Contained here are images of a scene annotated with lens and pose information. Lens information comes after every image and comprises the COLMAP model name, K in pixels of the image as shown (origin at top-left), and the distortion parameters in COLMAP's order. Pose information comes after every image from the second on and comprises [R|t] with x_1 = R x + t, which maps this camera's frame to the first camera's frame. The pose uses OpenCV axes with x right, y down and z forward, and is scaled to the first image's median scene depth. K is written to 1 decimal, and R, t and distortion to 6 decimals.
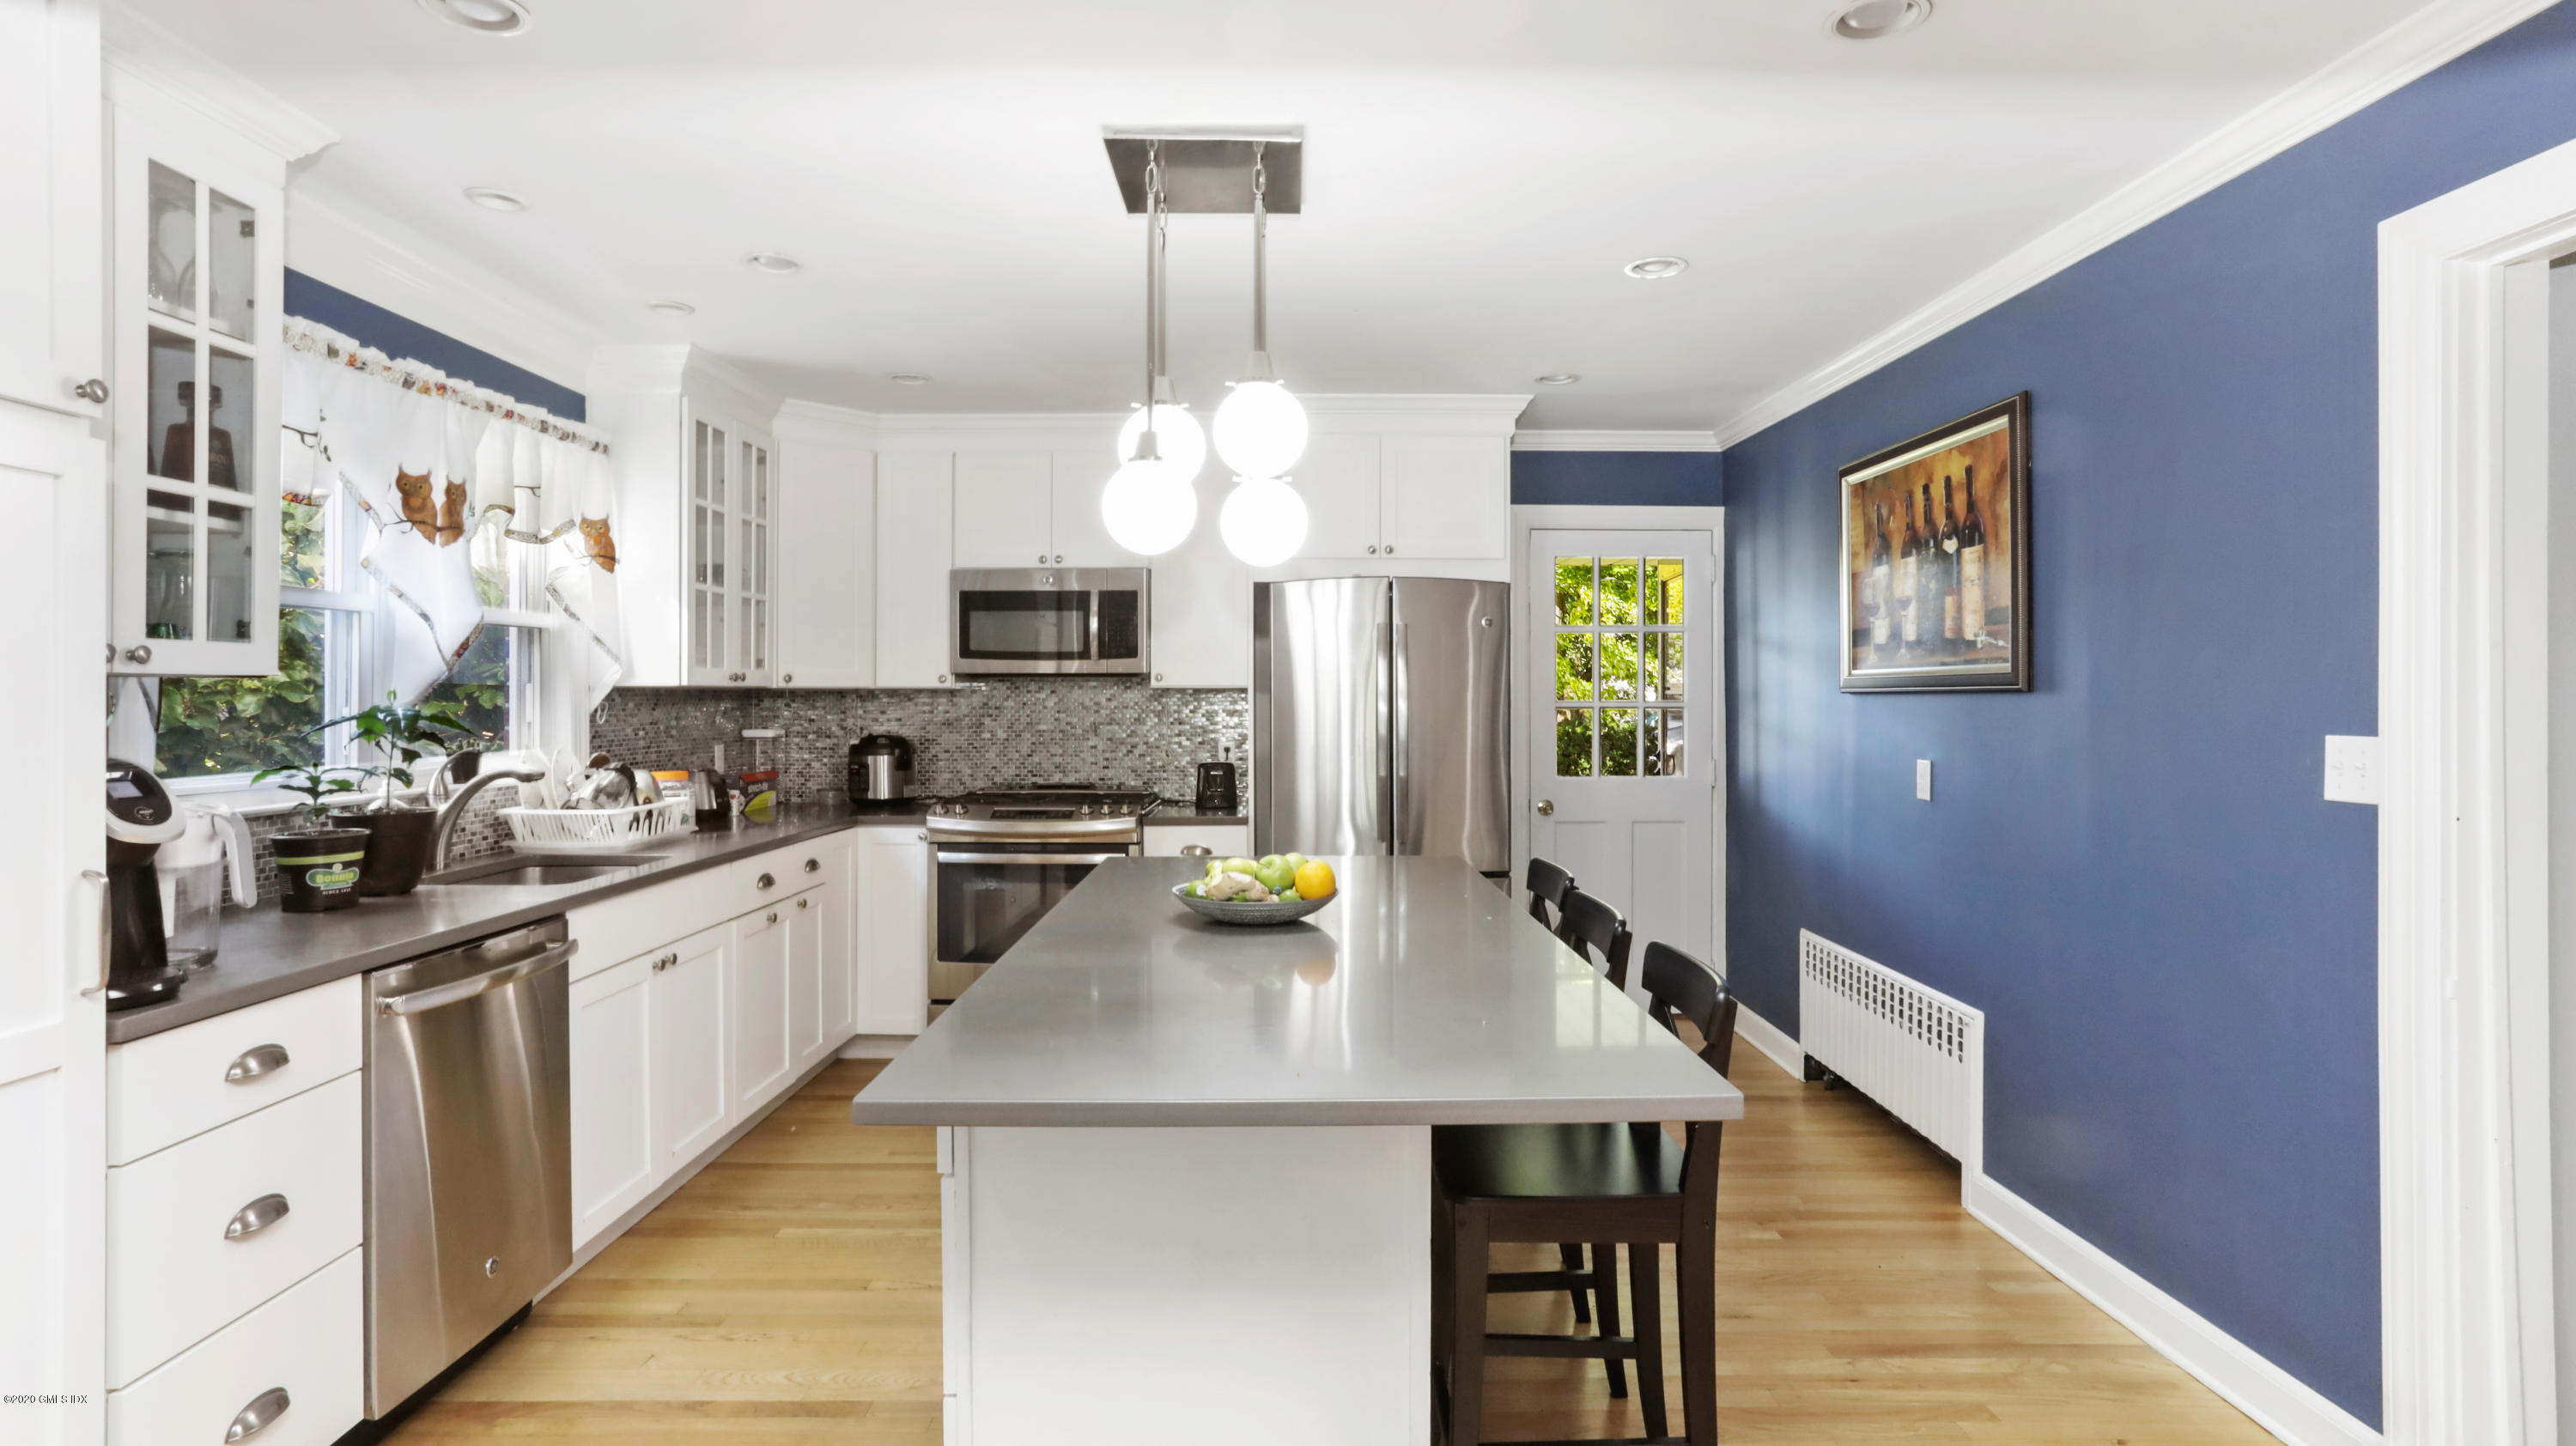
lens RADIAL K [[1301.1, 0, 1280.9], [0, 1301.1, 693.5], [0, 0, 1]] dist [-0.028163, 0.021534]
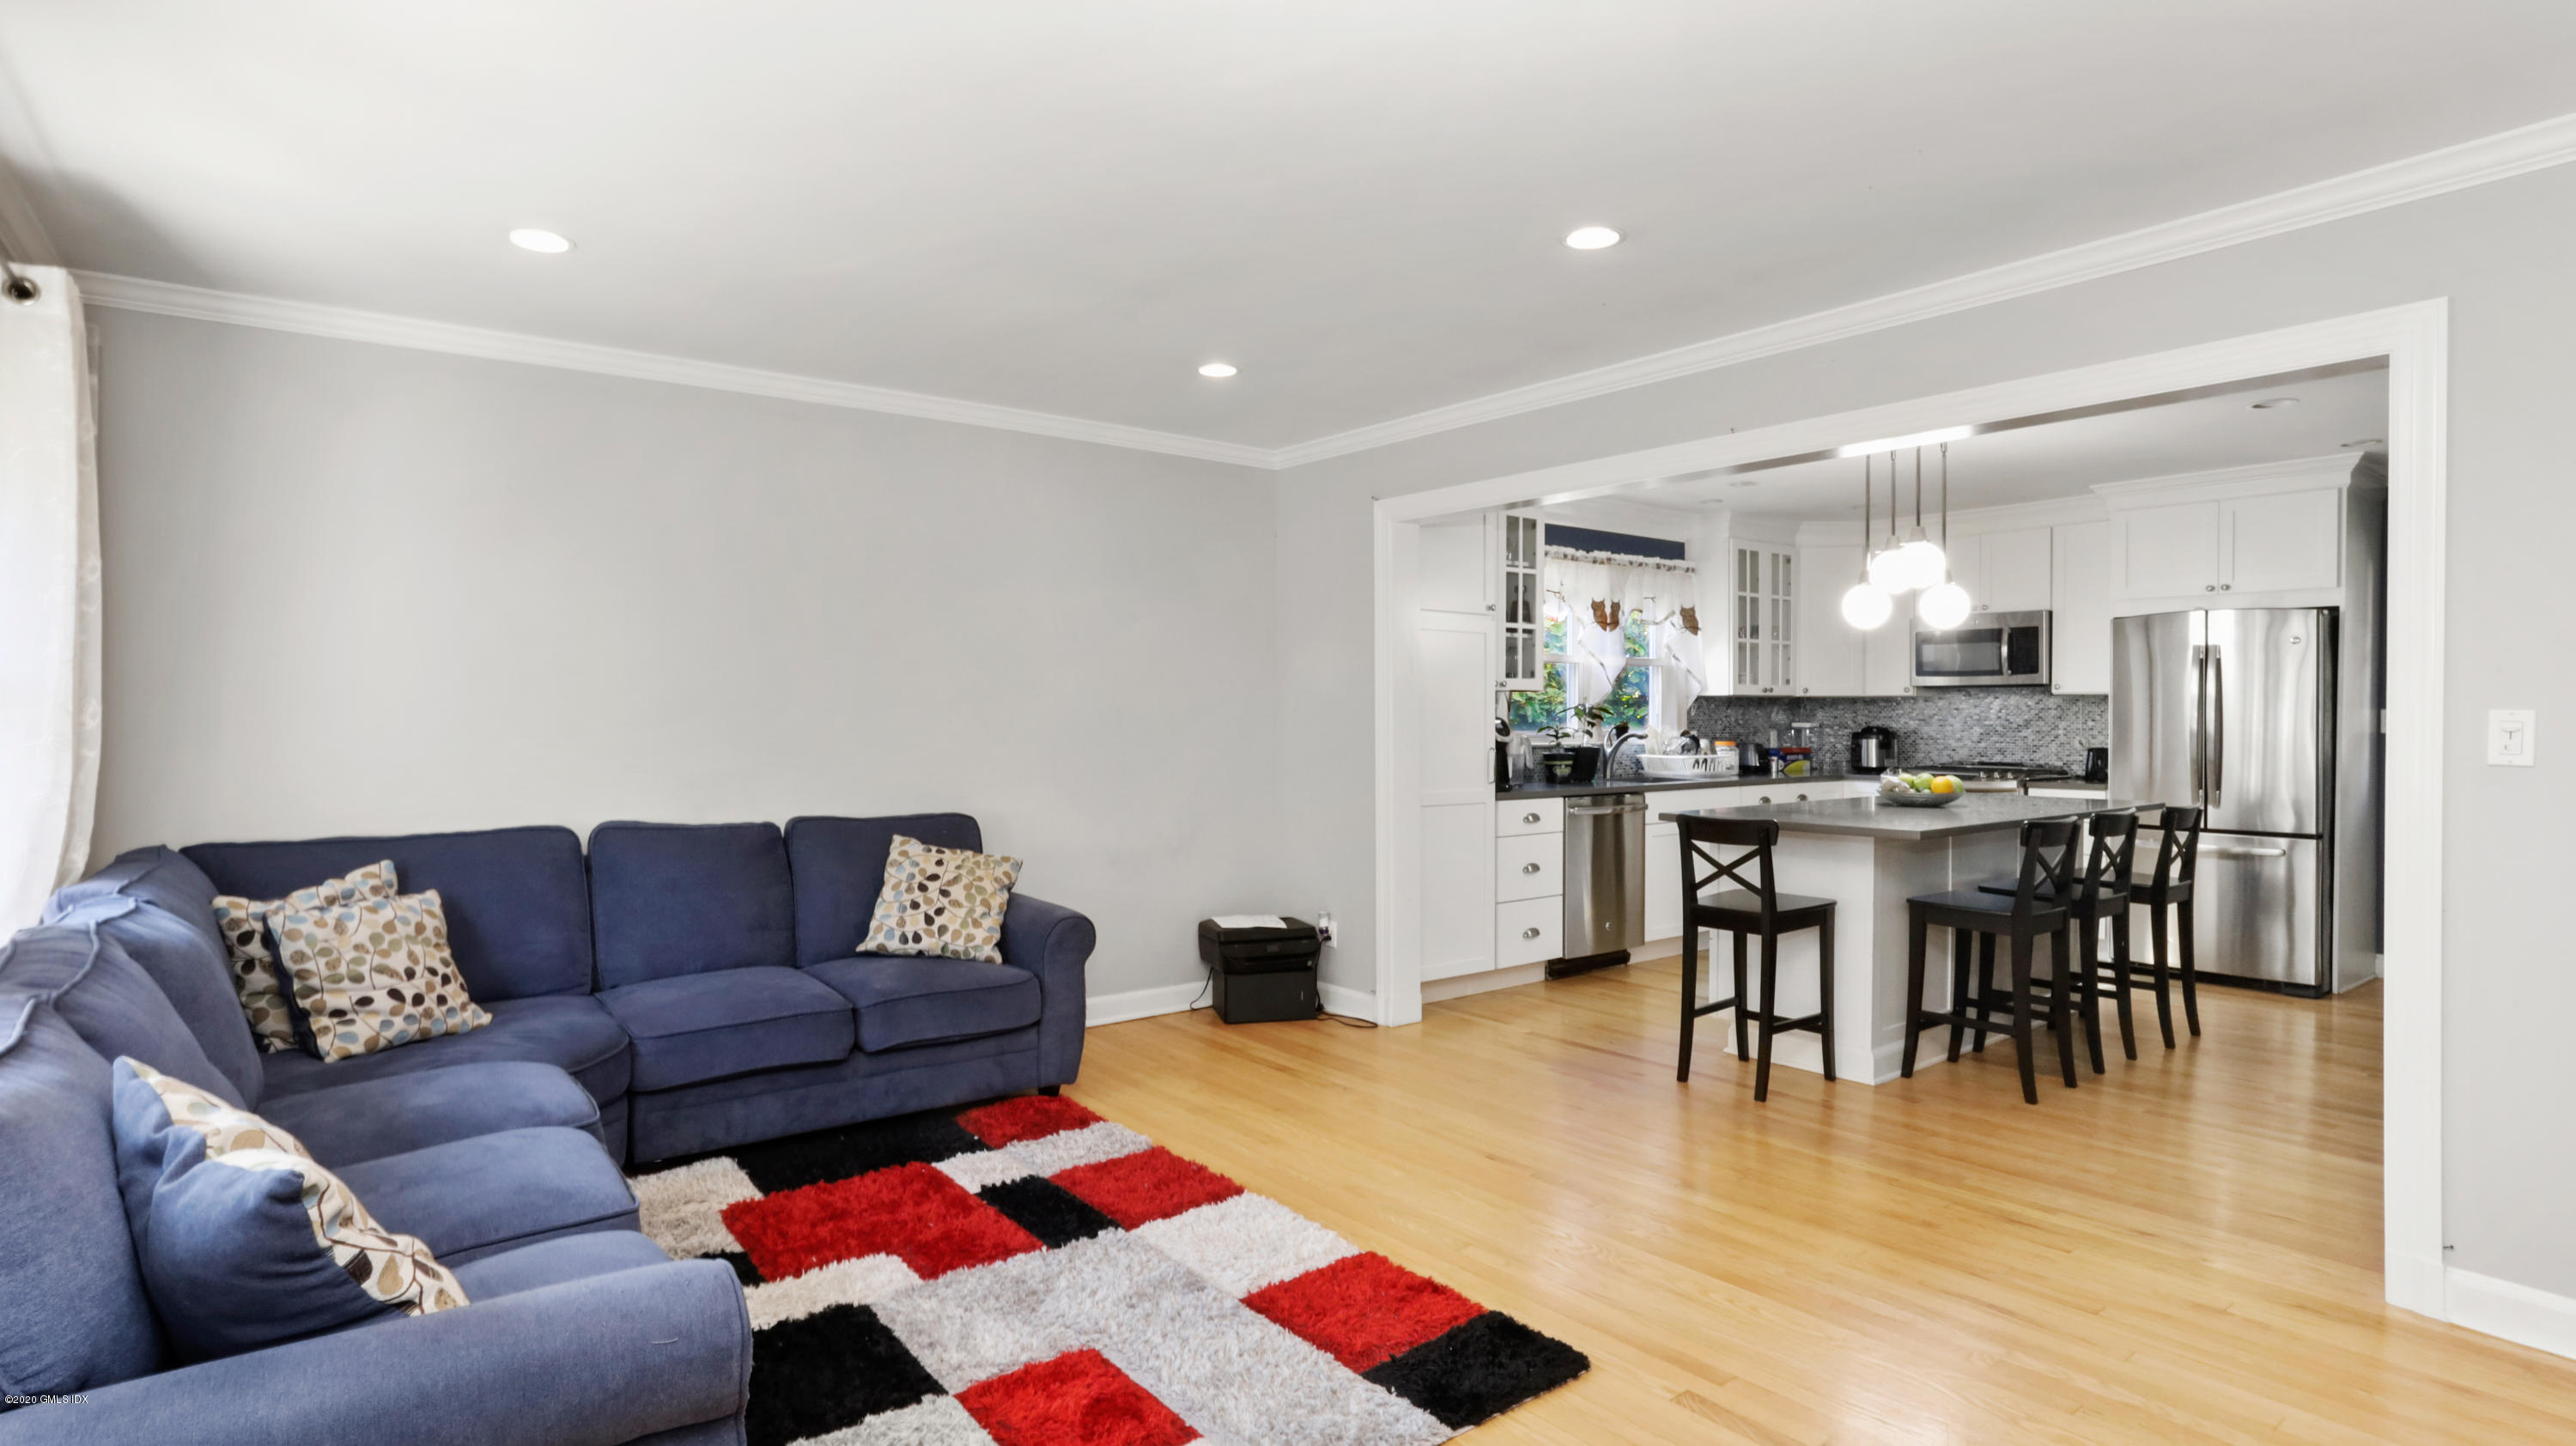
lens RADIAL K [[1301.1, 0, 1291.3], [0, 1301.1, 723.7], [0, 0, 1]] dist [-0.028163, 0.021534]
pose [[0.625476, 0.006992, -0.780212, 0.600077], [0.001025, 0.999952, 0.009784, 0.016411], [0.780242, -0.006920, 0.625439, -0.657343]]
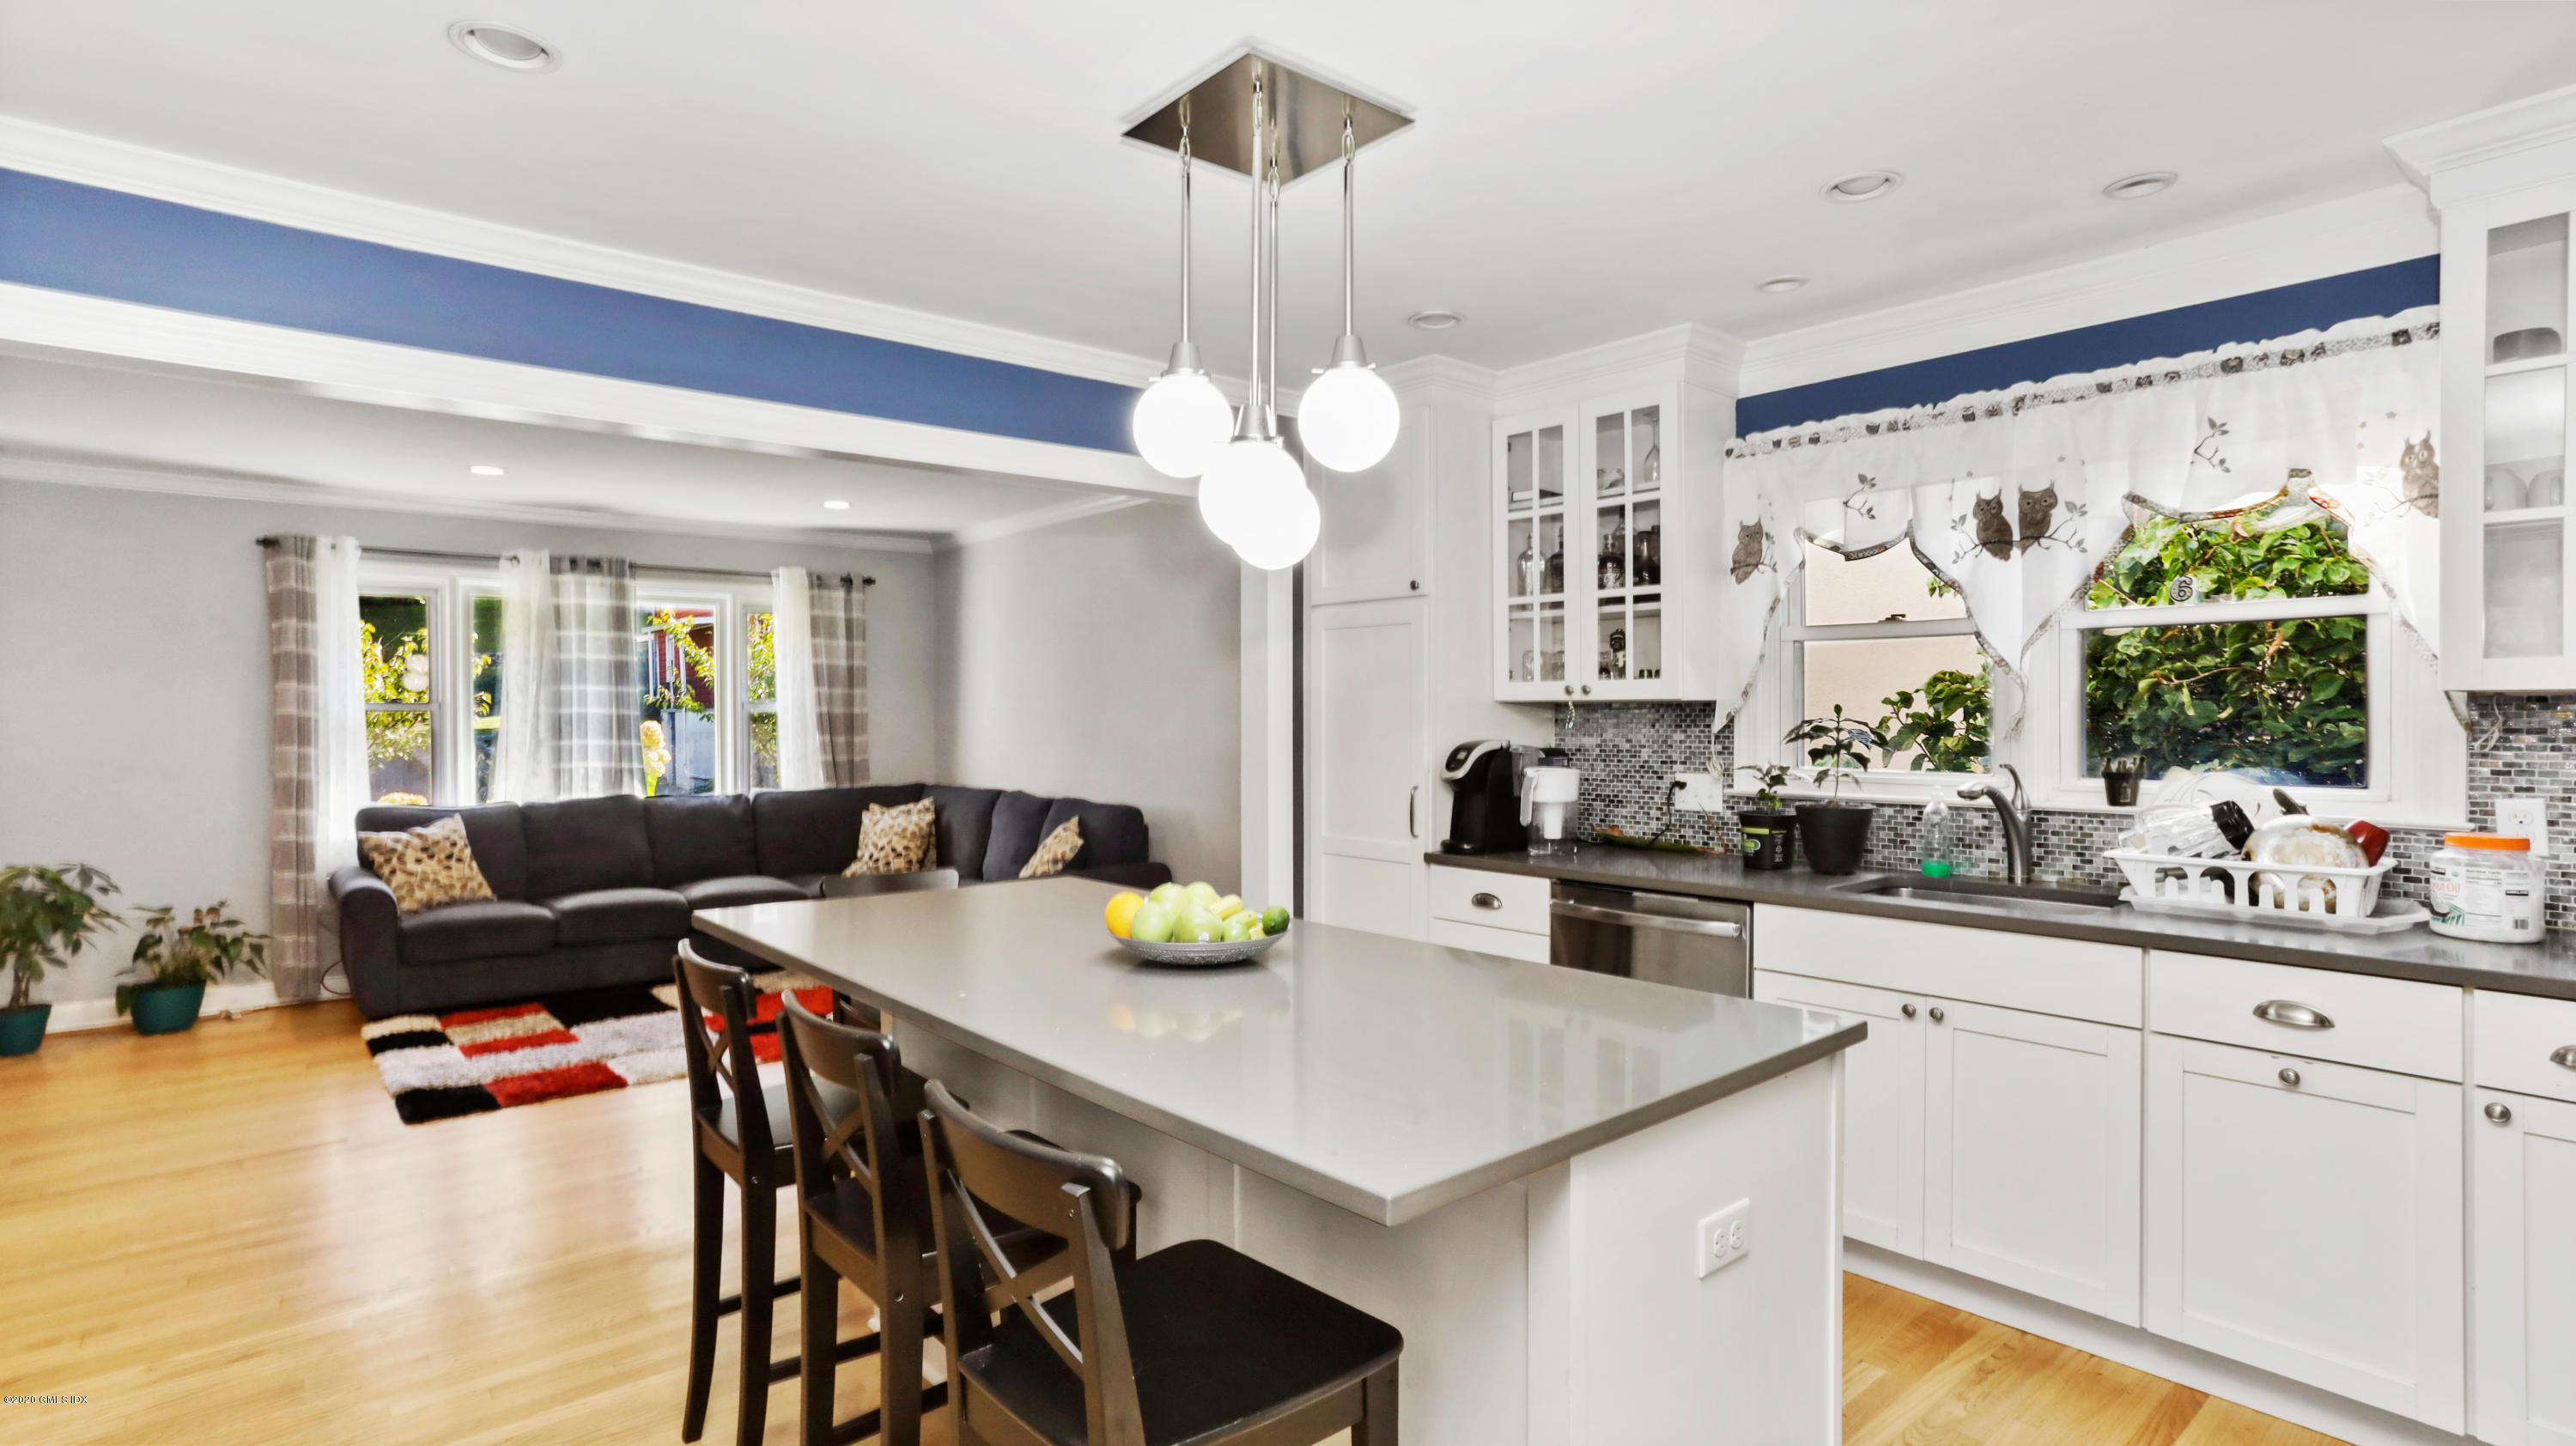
lens RADIAL K [[1301.1, 0, 1299.8], [0, 1301.1, 702.9], [0, 0, 1]] dist [-0.028163, 0.021534]
pose [[-0.755151, -0.002371, -0.655547, 0.340839], [0.004285, 0.999954, -0.008552, 0.001831], [0.655537, -0.009267, -0.755106, 1.122490]]
